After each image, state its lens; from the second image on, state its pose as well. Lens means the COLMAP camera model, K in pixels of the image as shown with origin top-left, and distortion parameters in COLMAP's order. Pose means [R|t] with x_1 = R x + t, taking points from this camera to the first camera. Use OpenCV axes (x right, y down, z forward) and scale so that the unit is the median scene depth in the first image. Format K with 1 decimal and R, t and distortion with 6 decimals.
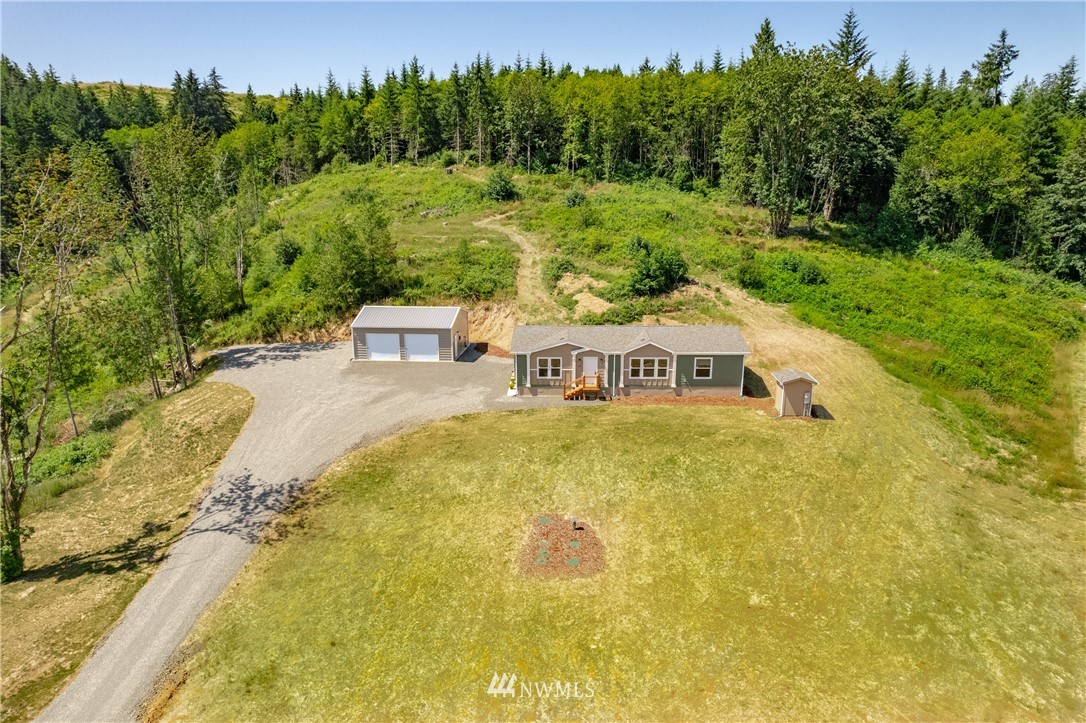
lens RADIAL K [[694.7, 0, 543.0], [0, 694.7, 361.5], [0, 0, 1]] dist [-0.075625, 0.067546]
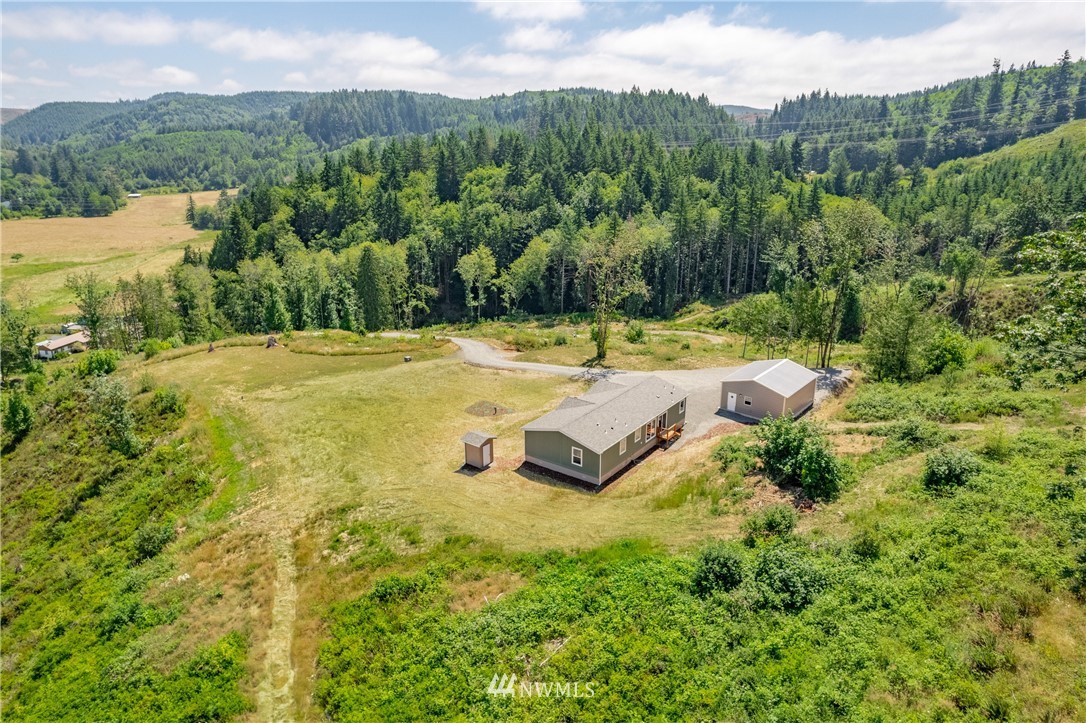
lens RADIAL K [[698.6, 0, 543.0], [0, 698.6, 361.5], [0, 0, 1]] dist [-0.078243, 0.070369]
pose [[-0.579036, 0.259831, -0.772791, 1.023678], [-0.206136, 0.870405, 0.447104, -0.576847], [0.788813, 0.418189, -0.450435, 1.306148]]
